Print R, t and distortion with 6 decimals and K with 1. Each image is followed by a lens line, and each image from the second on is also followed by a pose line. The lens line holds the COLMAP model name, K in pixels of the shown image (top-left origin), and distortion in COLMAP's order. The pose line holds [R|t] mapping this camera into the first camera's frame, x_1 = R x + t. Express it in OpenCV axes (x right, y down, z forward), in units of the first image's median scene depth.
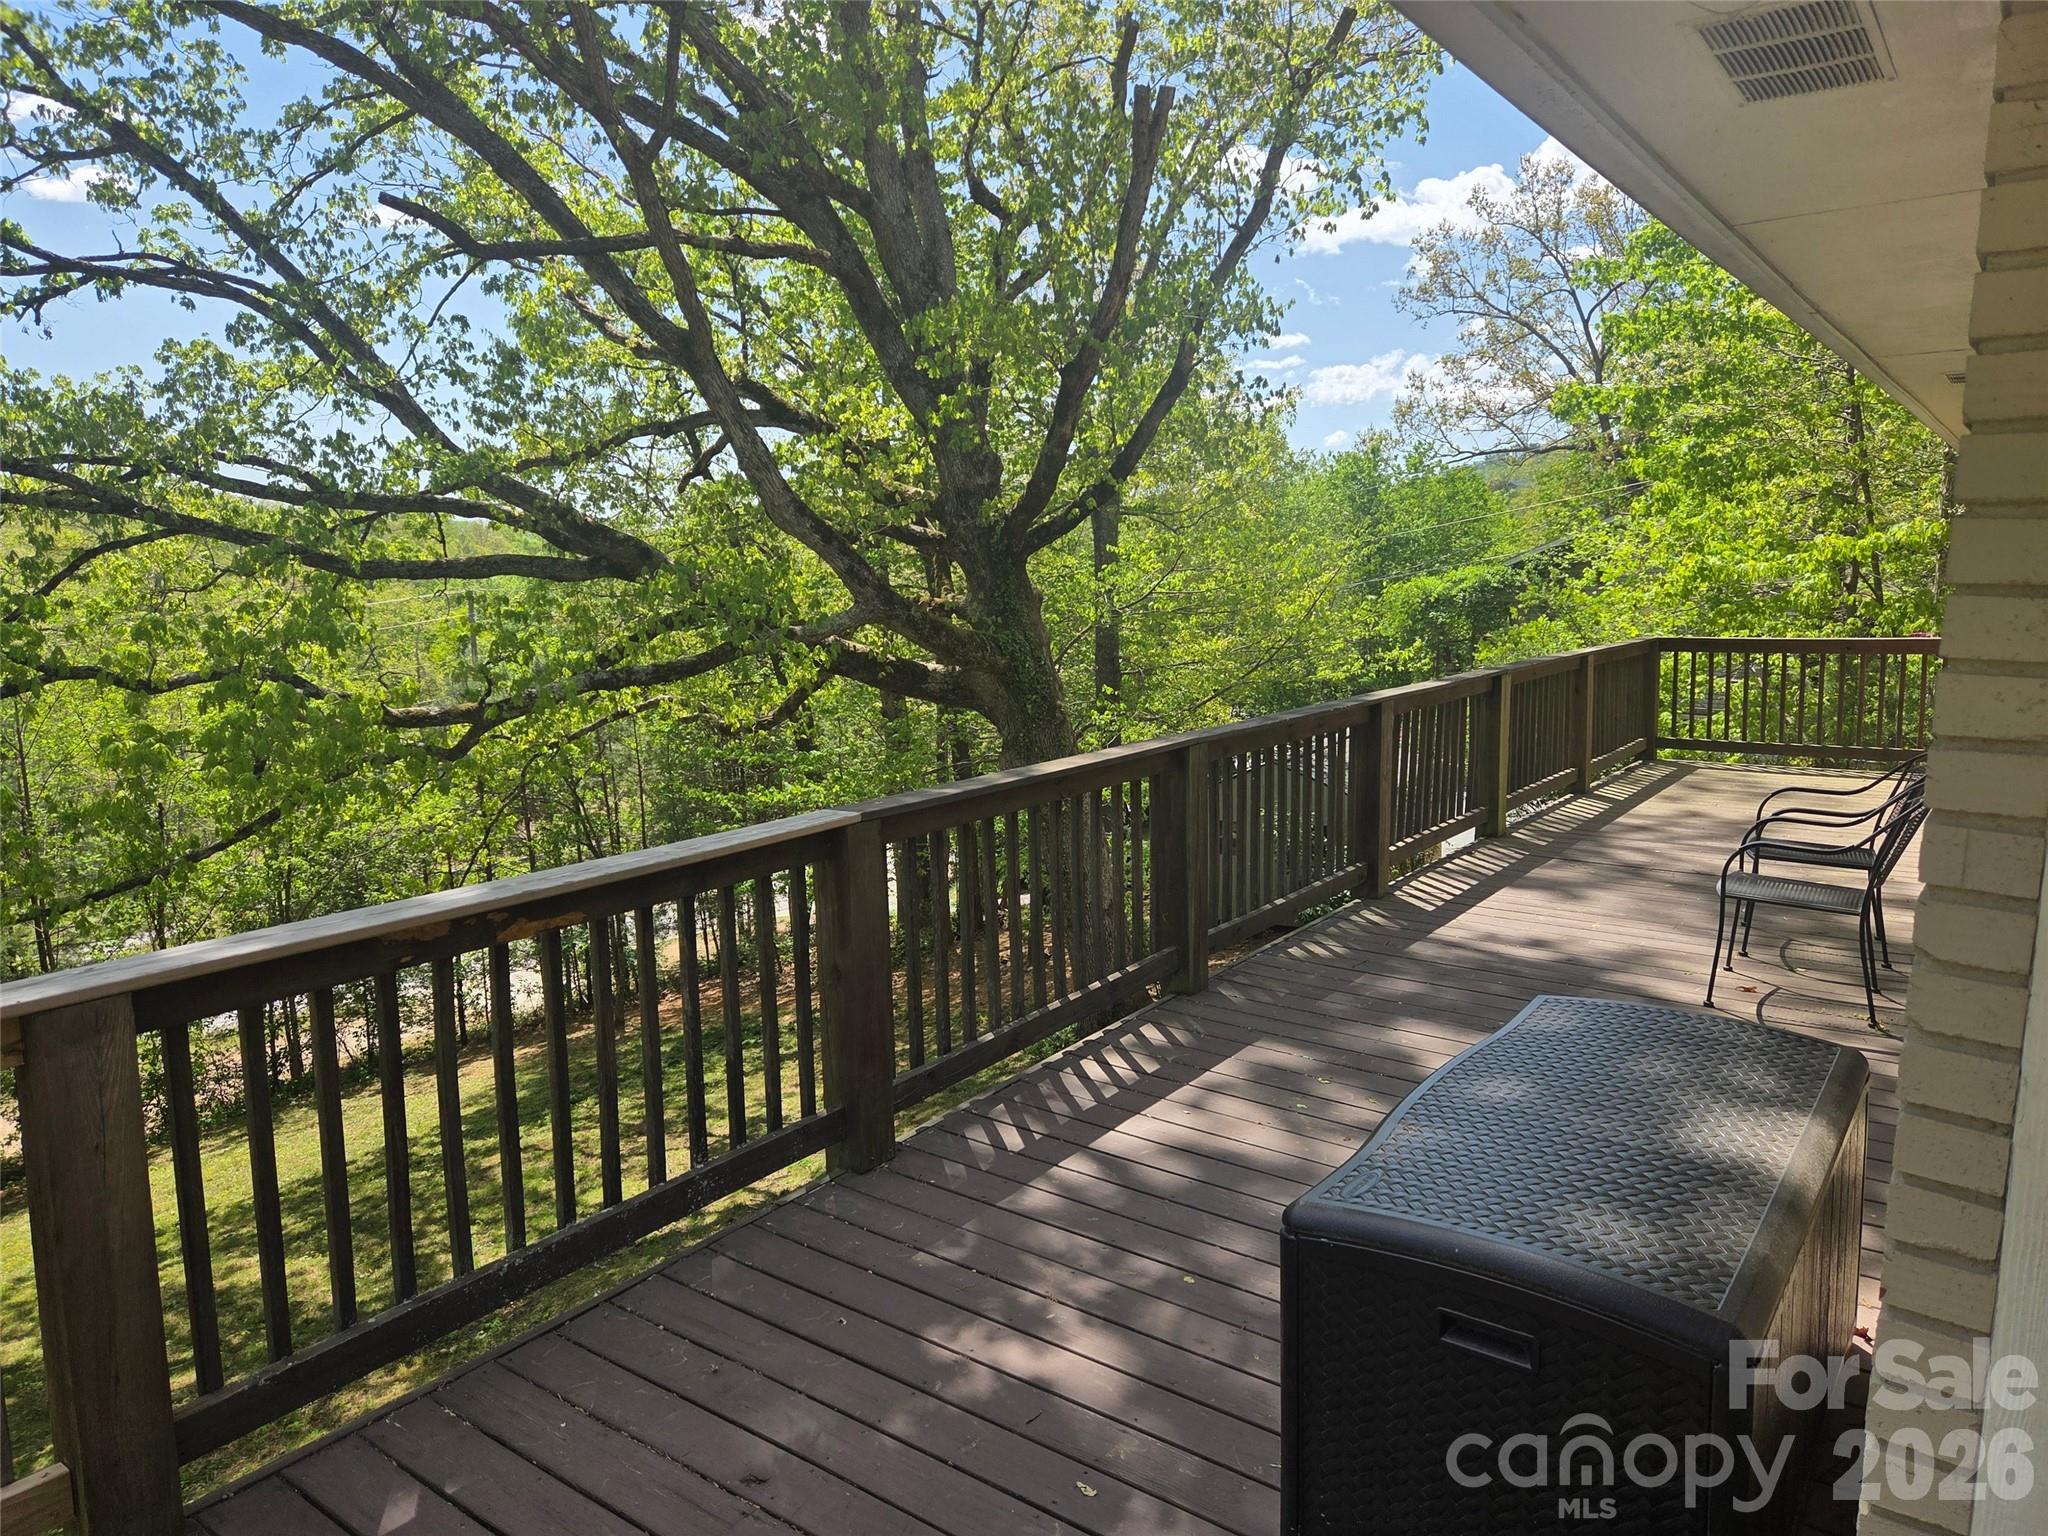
lens RADIAL K [[1371.6, 0, 1024.0], [0, 1371.6, 768.0], [0, 0, 1]] dist [0.045061, 0.001793]
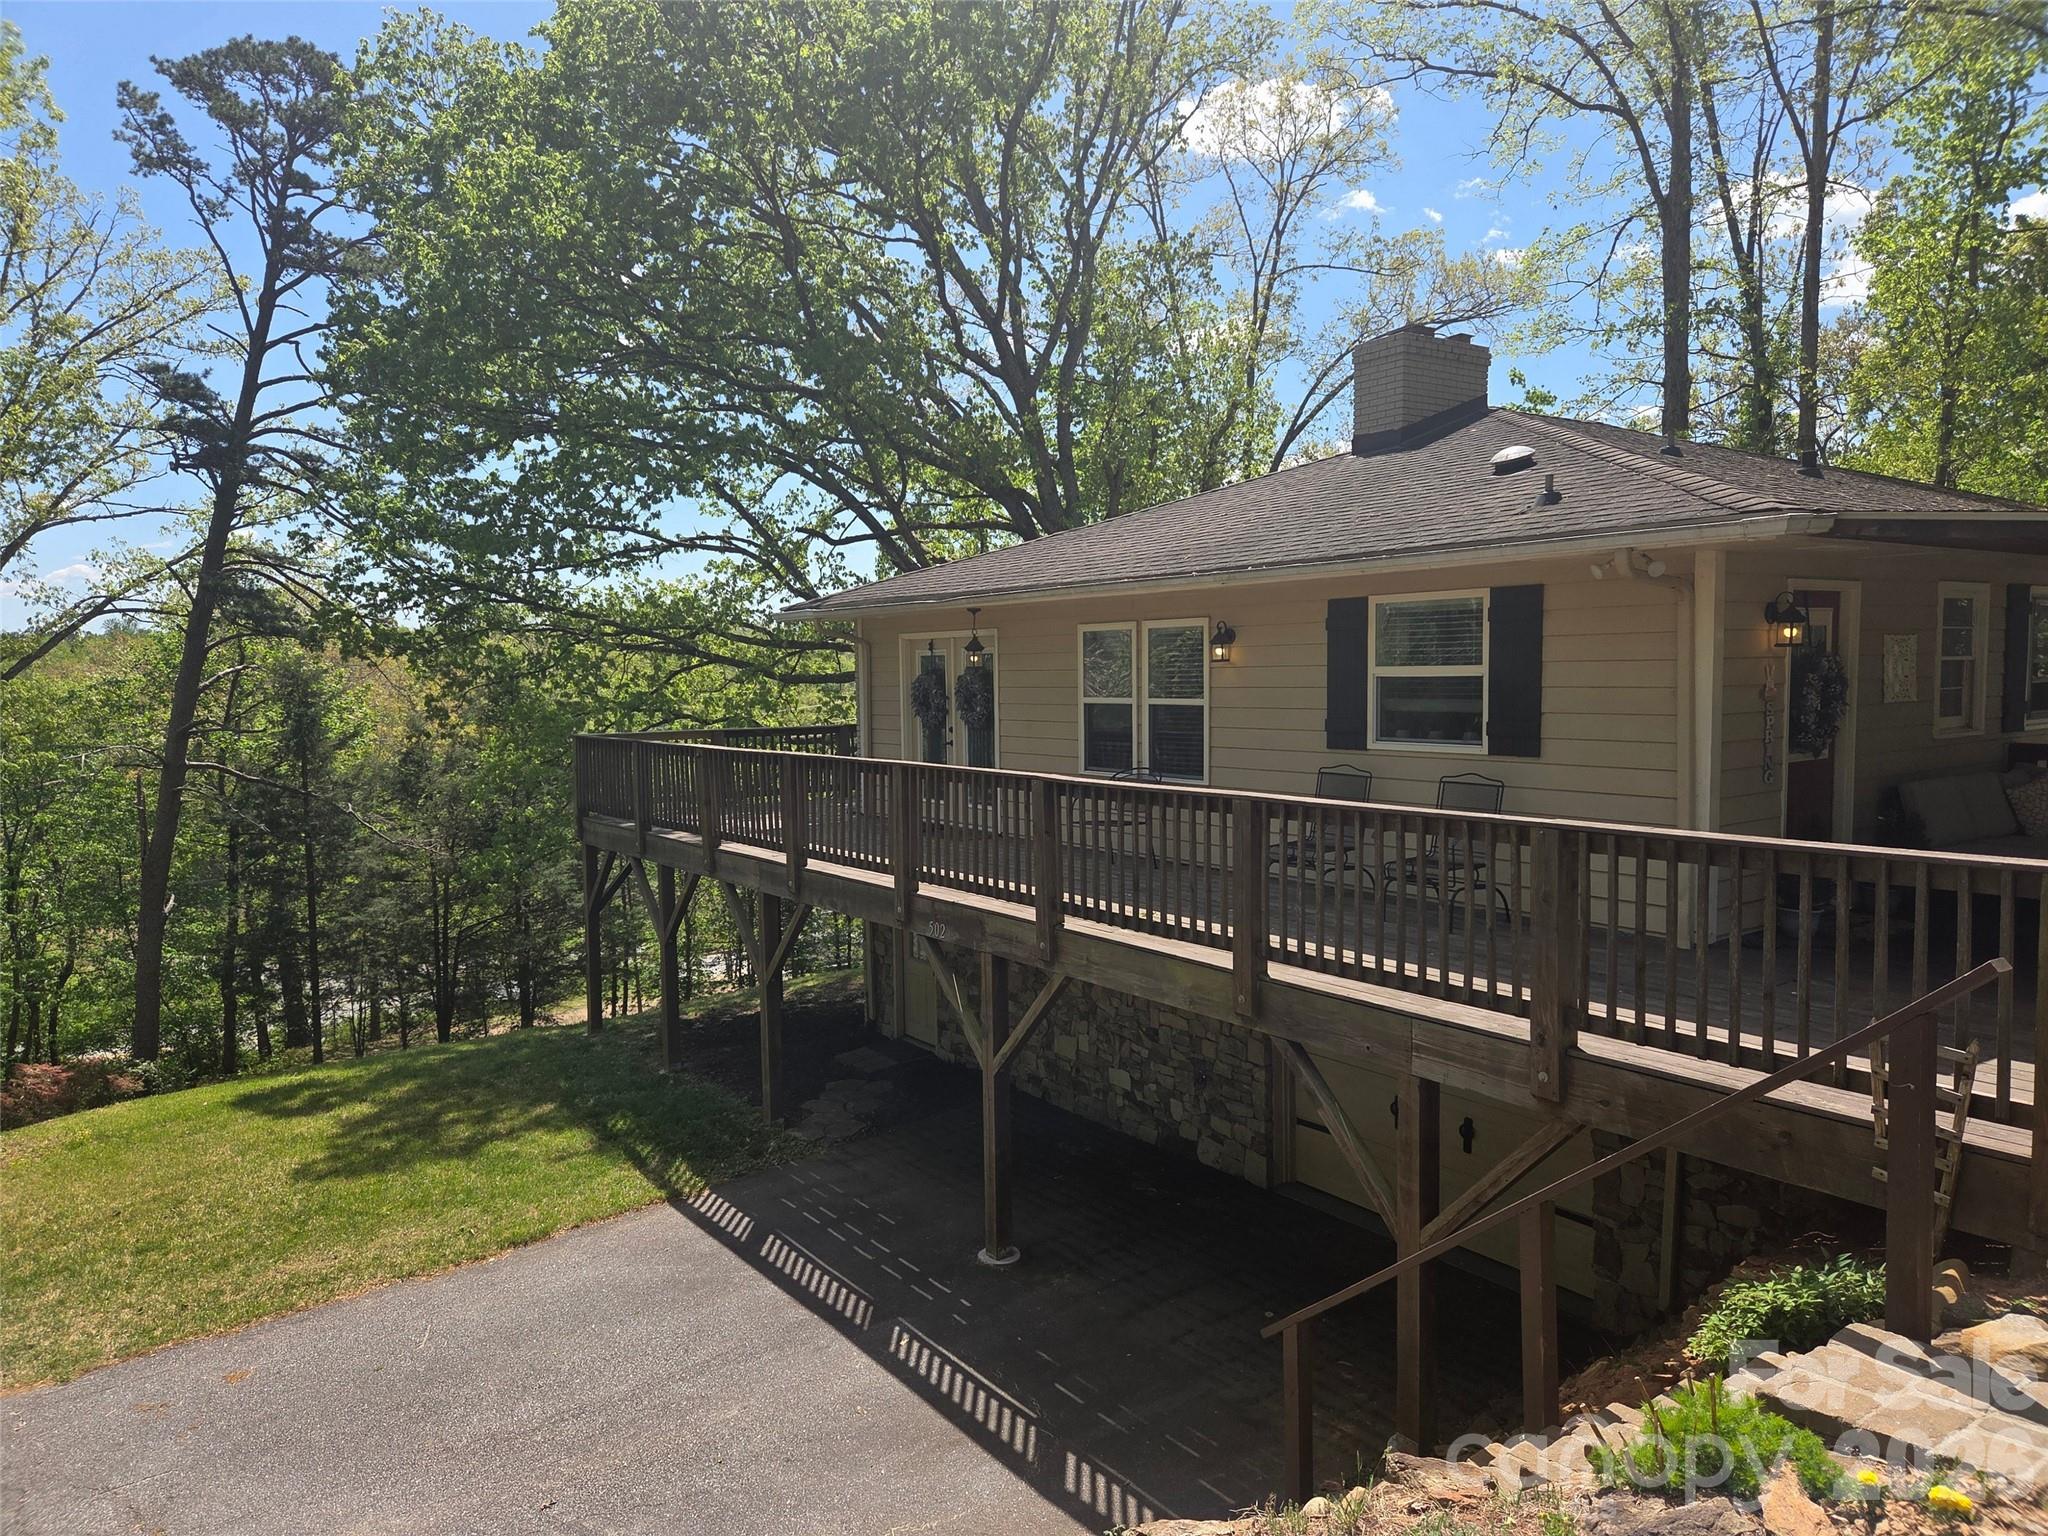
lens RADIAL K [[1341.6, 0, 1024.0], [0, 1341.6, 768.0], [0, 0, 1]] dist [0.103748, -0.098684]
pose [[0.955541, 0.010465, -0.294673, 0.416220], [-0.032580, 0.996998, -0.070240, 0.109874], [0.293053, 0.076718, 0.953013, -0.739450]]
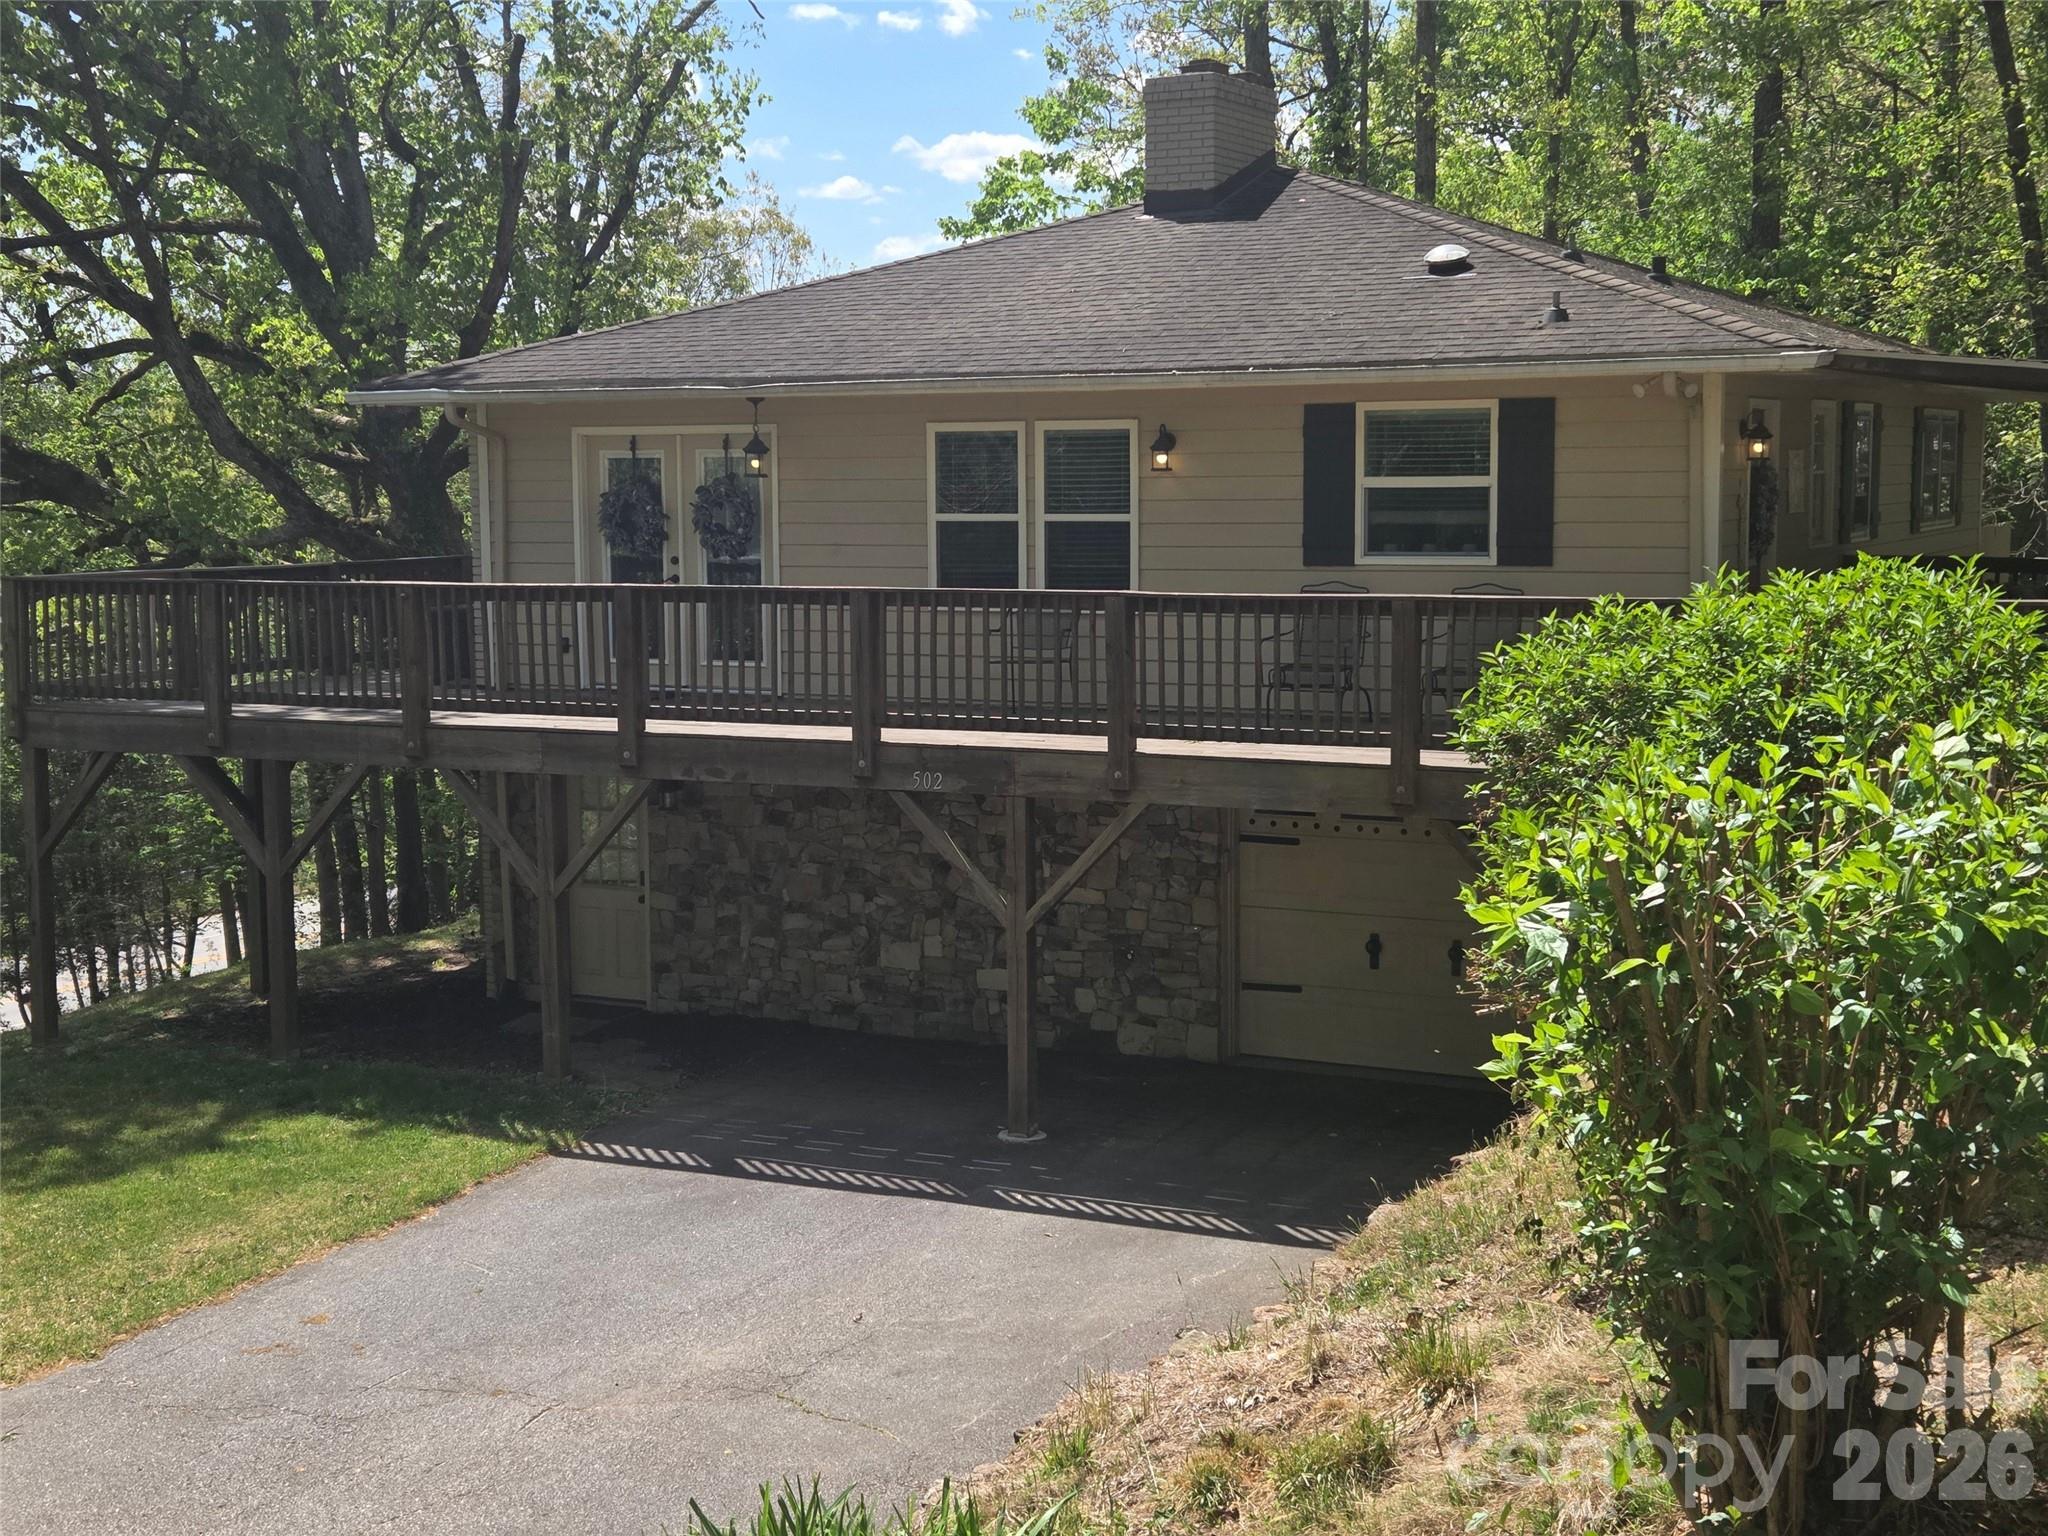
lens RADIAL K [[2693.2, 0, 966.2], [0, 2693.2, 735.8], [0, 0, 1]] dist [0.109734, -0.078071]
pose [[0.987366, -0.021414, 0.157006, 0.067763], [0.029973, 0.998179, -0.052351, 0.176136], [-0.155599, 0.056395, 0.986209, -1.182470]]
